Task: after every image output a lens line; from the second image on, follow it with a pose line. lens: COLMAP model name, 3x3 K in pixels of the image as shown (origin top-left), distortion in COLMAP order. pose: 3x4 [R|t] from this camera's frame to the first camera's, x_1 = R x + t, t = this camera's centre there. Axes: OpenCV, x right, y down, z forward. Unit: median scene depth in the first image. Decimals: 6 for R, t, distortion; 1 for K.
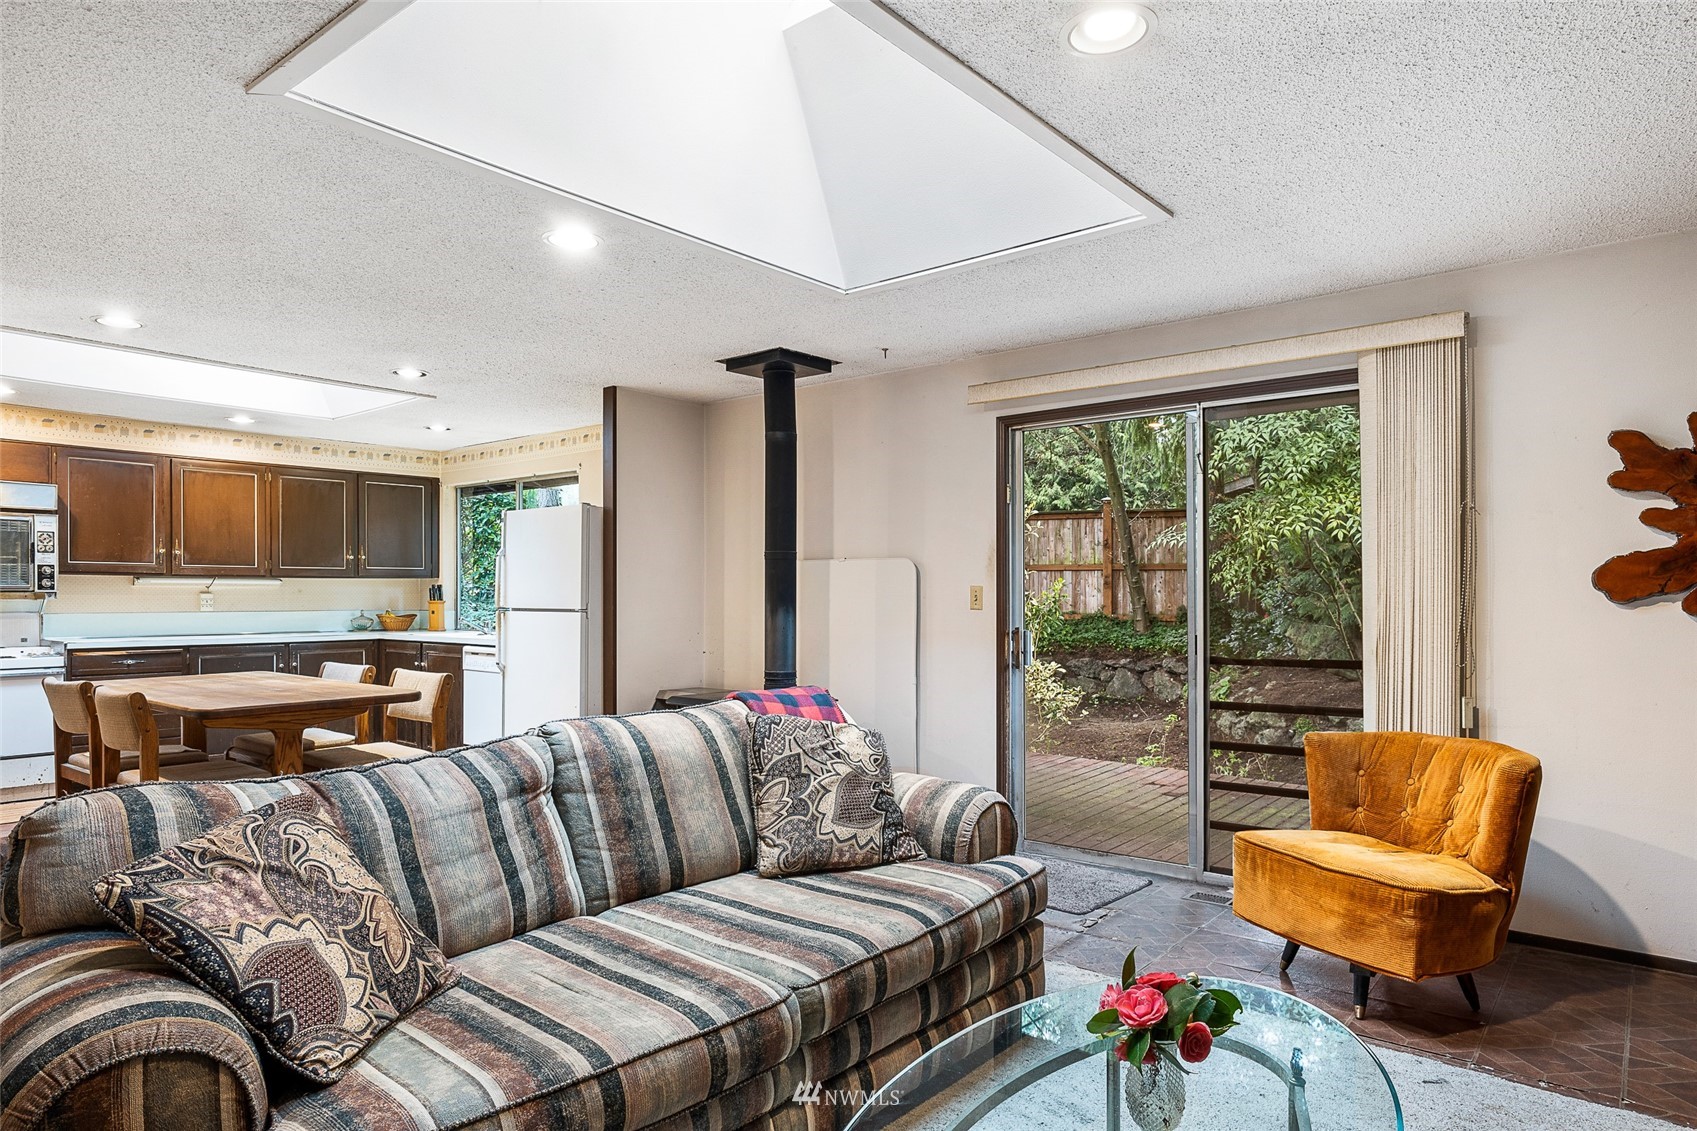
lens RADIAL K [[1017.0, 0, 855.3], [0, 1017.0, 598.0], [0, 0, 1]] dist [-0.031704, 0.015352]
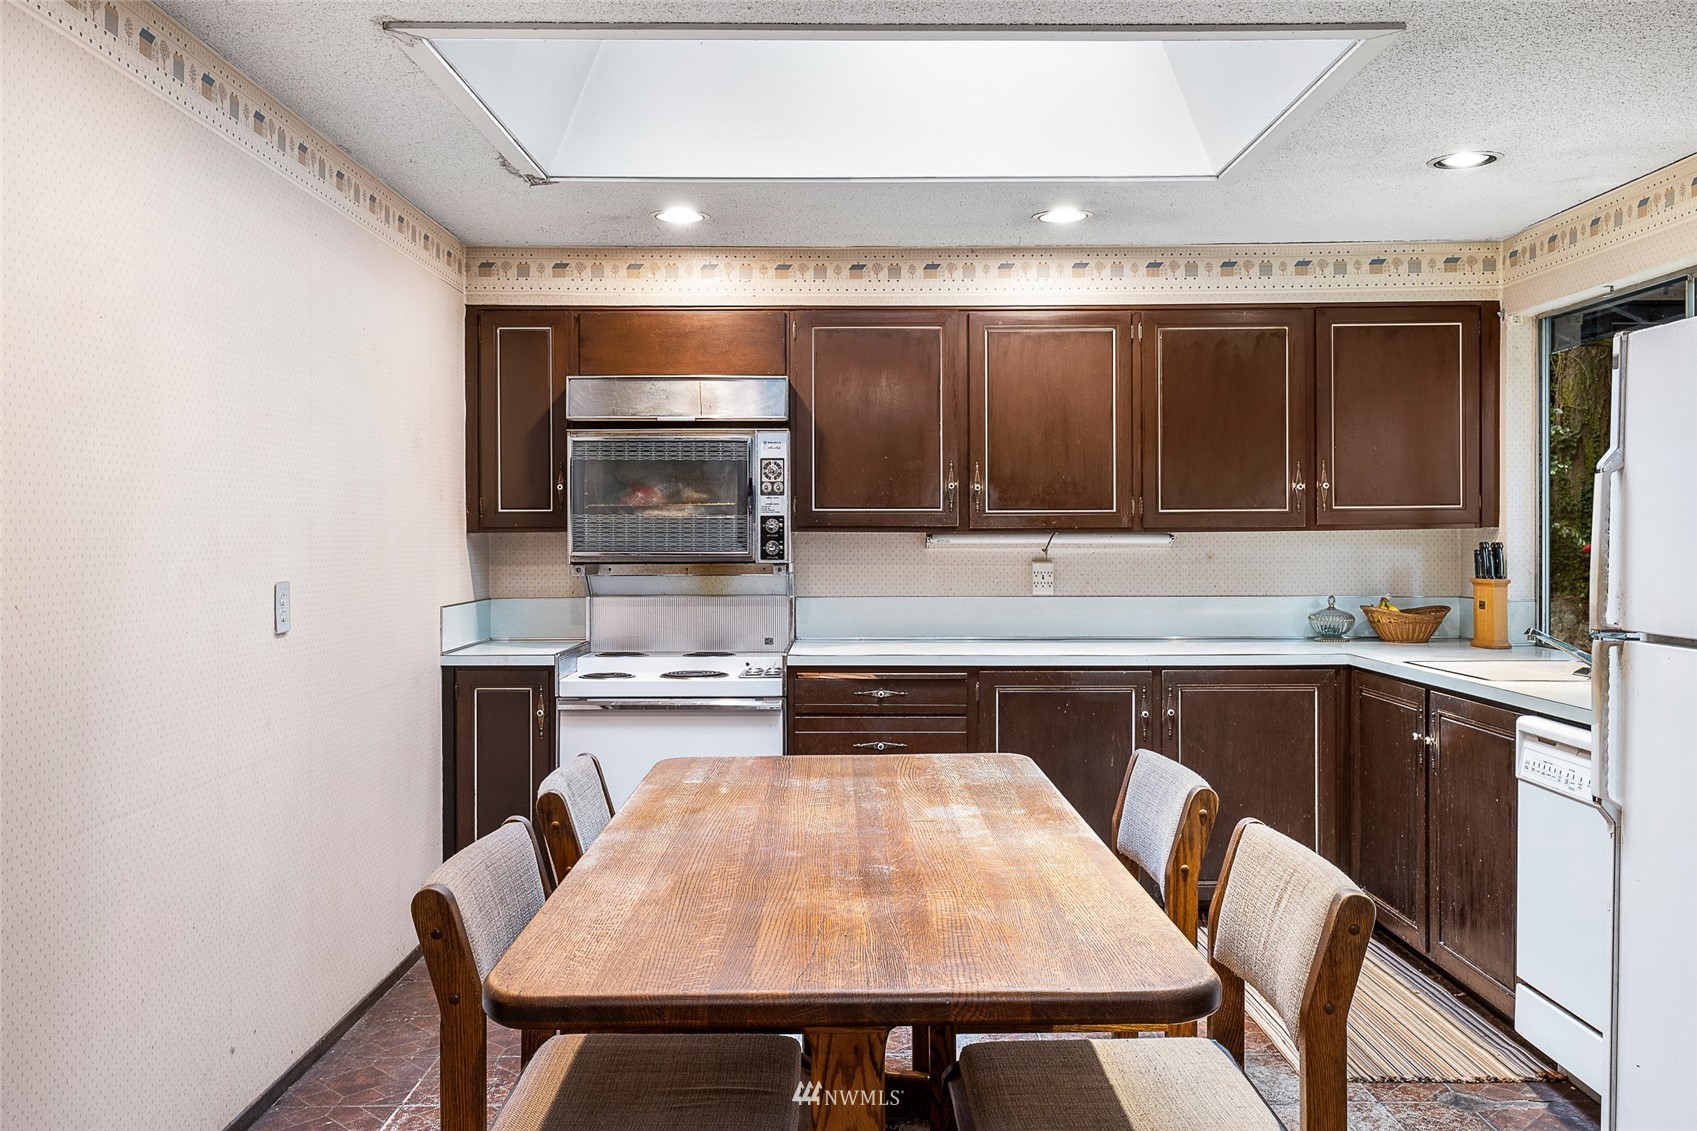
lens RADIAL K [[1465.4, 0, 799.2], [0, 1465.4, 547.7], [0, 0, 1]] dist [0.002403, -0.010499]
pose [[0.630874, 0.001313, -0.775884, -0.130474], [0.001409, 0.999995, 0.002839, -0.015732], [0.775884, -0.002884, 0.630869, 0.437086]]
